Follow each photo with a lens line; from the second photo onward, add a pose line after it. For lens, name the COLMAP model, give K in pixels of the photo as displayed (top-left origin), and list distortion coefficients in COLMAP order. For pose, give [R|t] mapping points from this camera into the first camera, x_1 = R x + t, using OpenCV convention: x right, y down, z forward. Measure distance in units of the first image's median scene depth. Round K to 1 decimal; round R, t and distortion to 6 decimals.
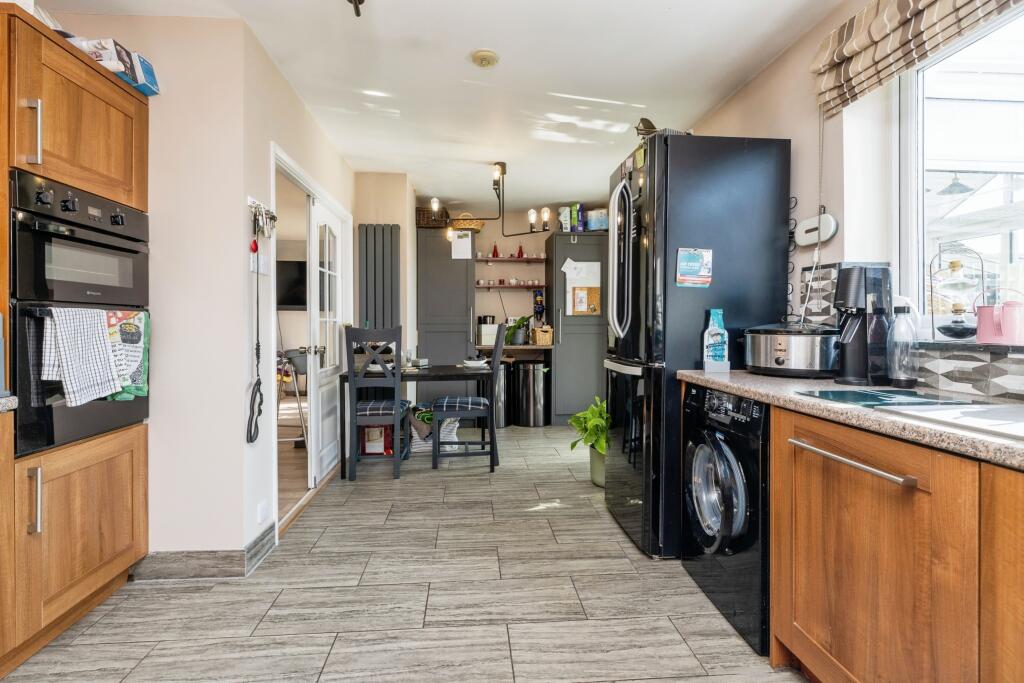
lens RADIAL K [[445.9, 0, 509.8], [0, 445.9, 330.7], [0, 0, 1]] dist [0.000132, 0.000011]
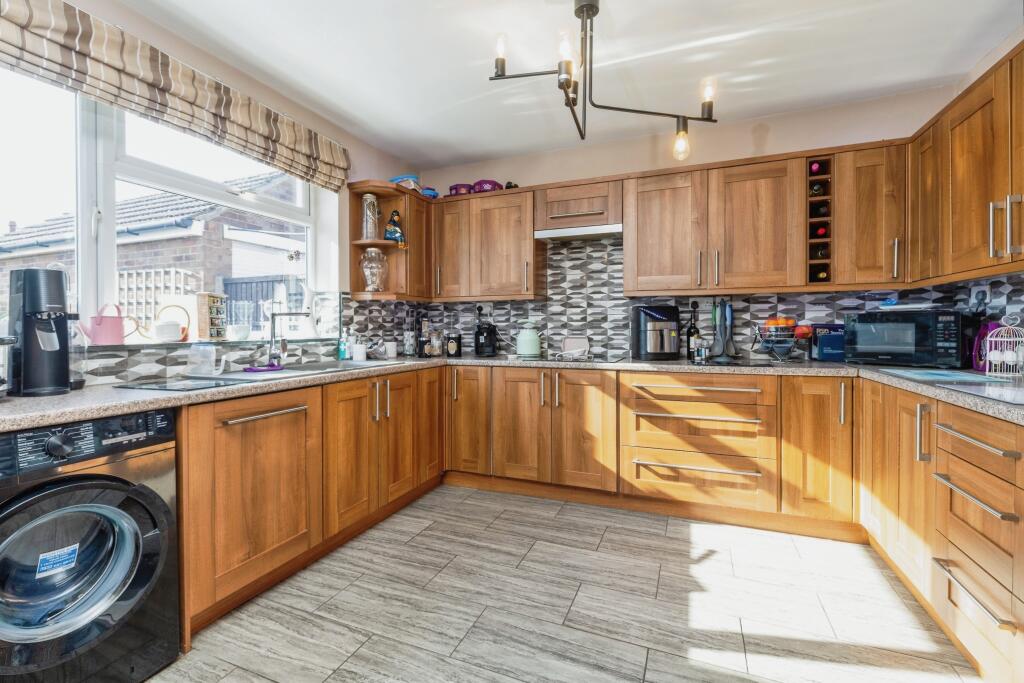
lens RADIAL K [[445.9, 0, 512.4], [0, 445.9, 333.1], [0, 0, 1]] dist [0.000132, 0.000011]
pose [[-0.892325, -0.000568, 0.451394, -0.609847], [0.008624, 0.999795, 0.018308, -0.019452], [-0.451312, 0.020230, -0.892137, 1.661993]]
